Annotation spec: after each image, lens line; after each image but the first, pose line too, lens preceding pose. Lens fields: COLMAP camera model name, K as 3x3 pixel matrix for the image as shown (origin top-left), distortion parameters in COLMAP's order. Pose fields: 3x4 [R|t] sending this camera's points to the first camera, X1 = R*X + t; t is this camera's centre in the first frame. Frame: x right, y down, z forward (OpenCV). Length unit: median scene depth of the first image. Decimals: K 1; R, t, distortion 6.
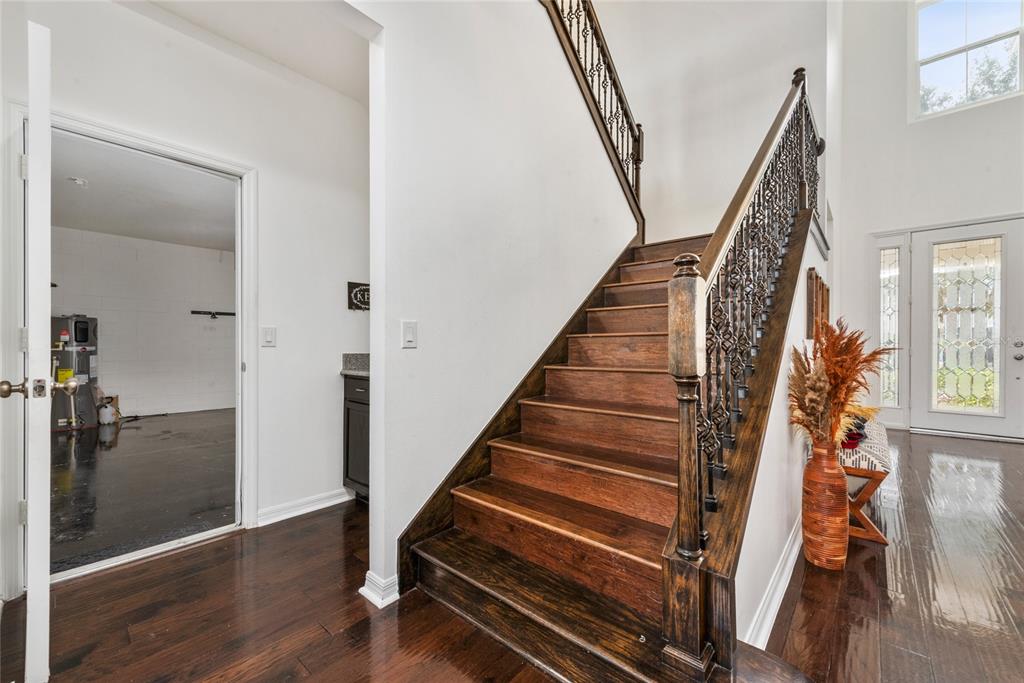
lens RADIAL K [[404.5, 0, 516.7], [0, 404.5, 344.2], [0, 0, 1]] dist [0.007005, -0.000347]
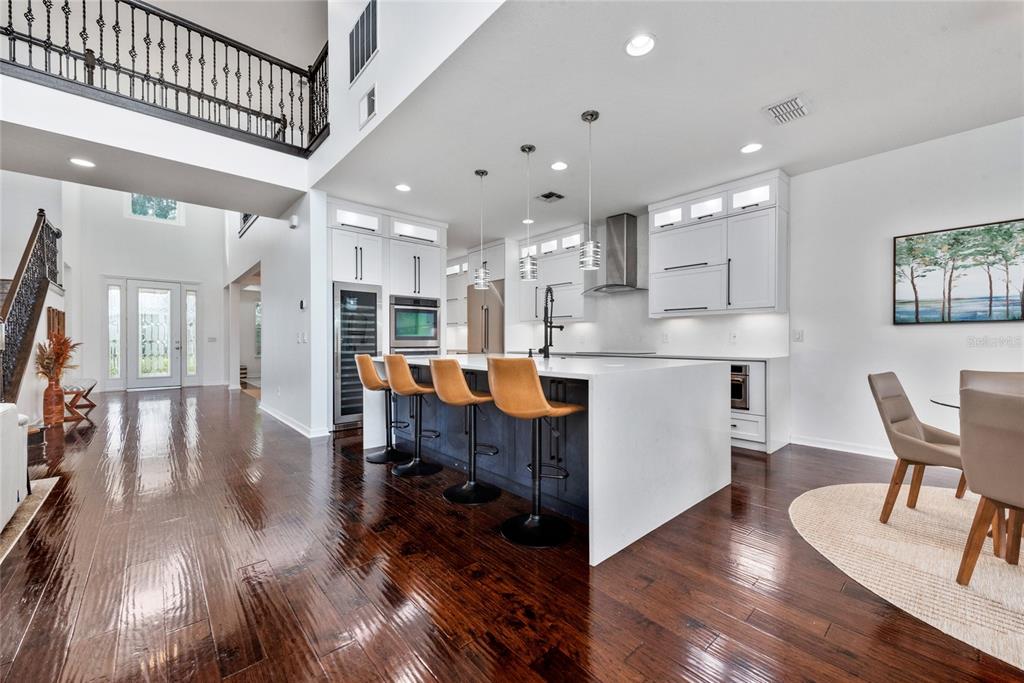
lens RADIAL K [[404.5, 0, 516.7], [0, 404.5, 344.2], [0, 0, 1]] dist [0.007005, -0.000347]
pose [[0.117716, -0.005179, 0.993034, -0.892794], [0.000265, 0.999987, 0.005184, 0.002034], [-0.993047, -0.000347, 0.117716, -1.351816]]
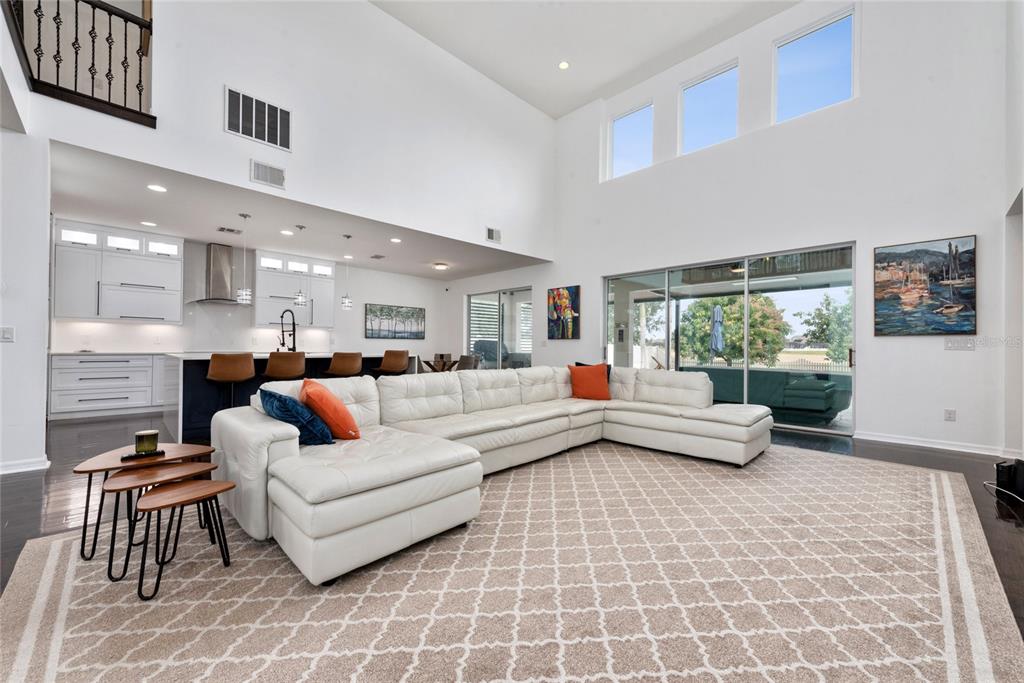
lens RADIAL K [[404.5, 0, 516.7], [0, 404.5, 344.2], [0, 0, 1]] dist [0.007005, -0.000347]
pose [[-0.998181, -0.006746, 0.059913, -0.880013], [-0.007151, 0.999953, -0.006555, 0.007822], [-0.059866, -0.006971, -0.998182, 0.452815]]
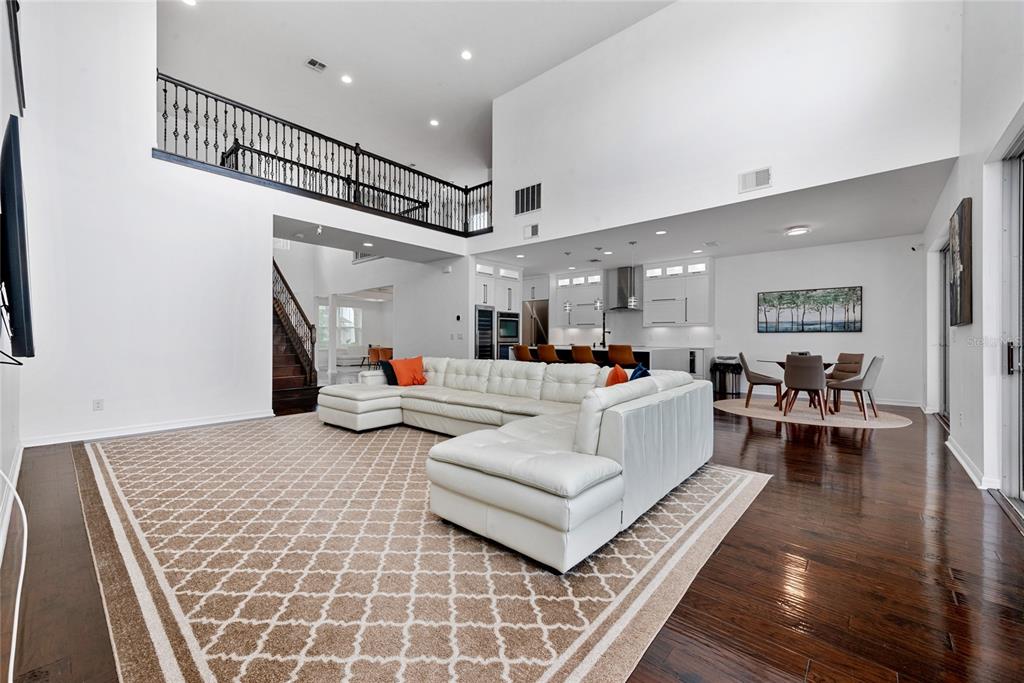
lens RADIAL K [[396.6, 0, 510.9], [0, 396.6, 339.4], [0, 0, 1]] dist [0.002035, -0.000065]
pose [[0.015586, -0.004192, 0.999870, -2.064183], [-0.004469, 0.999981, 0.004262, -0.006790], [-0.999869, -0.004535, 0.015566, -0.800111]]
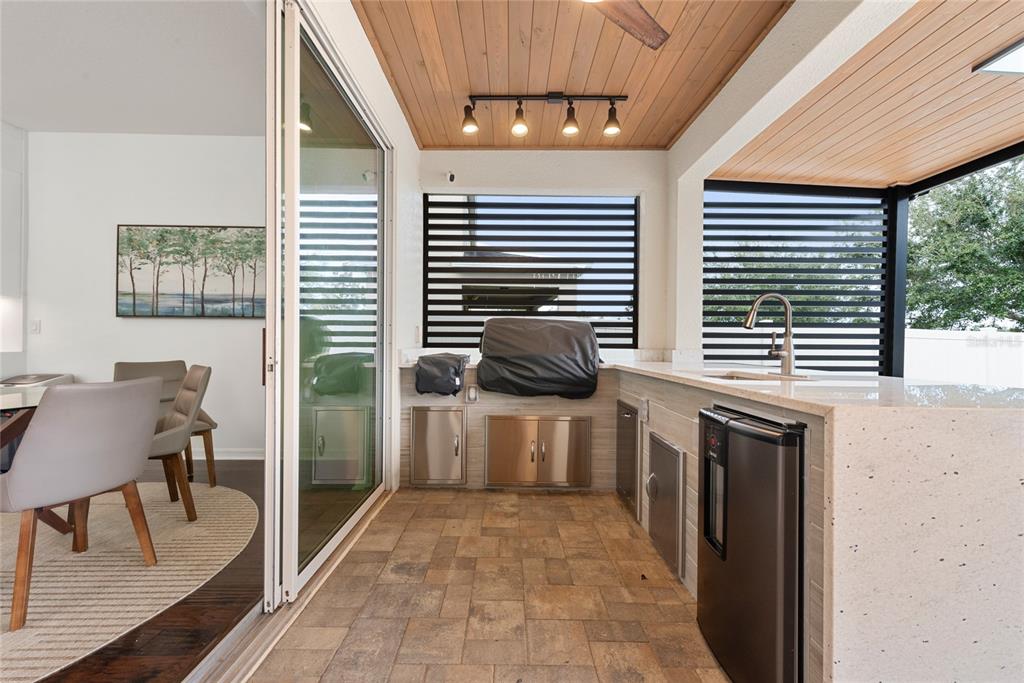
lens RADIAL K [[404.5, 0, 516.7], [0, 404.5, 344.2], [0, 0, 1]] dist [0.007005, -0.000347]
pose [[-0.672098, -0.007559, 0.740424, -1.138207], [-0.009743, 0.999952, 0.001365, 0.013581], [-0.740398, -0.006297, -0.672139, -2.281992]]
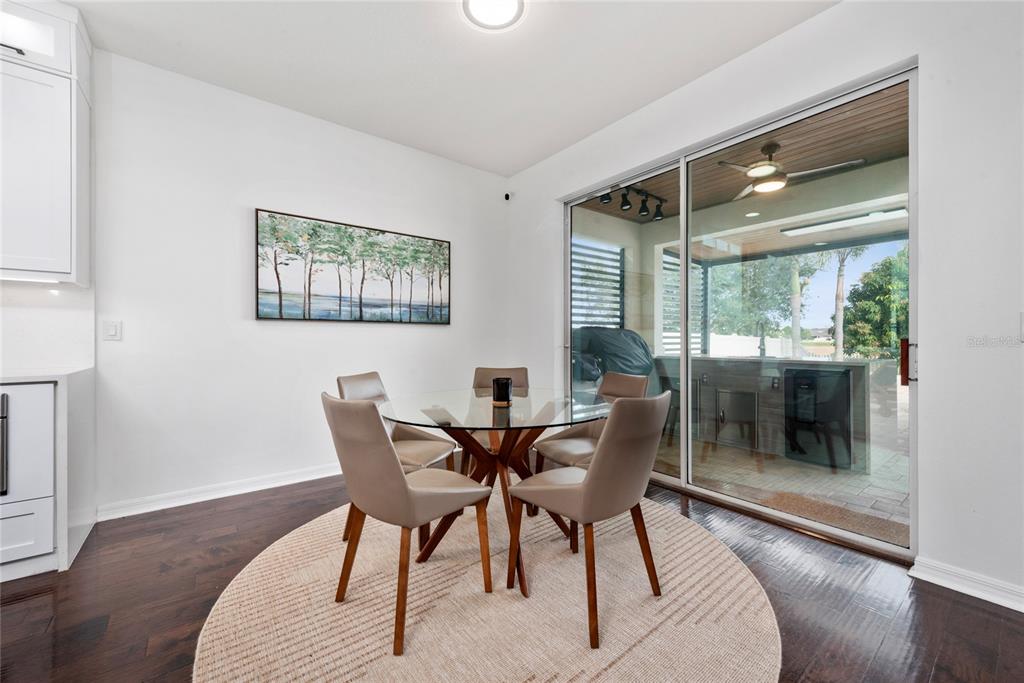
lens RADIAL K [[396.6, 0, 510.9], [0, 396.6, 339.4], [0, 0, 1]] dist [0.002035, -0.000065]
pose [[-0.982377, -0.002212, 0.186899, -0.375577], [-0.002146, 0.999998, 0.000558, -0.004543], [-0.186899, 0.000147, -0.982379, -1.504939]]
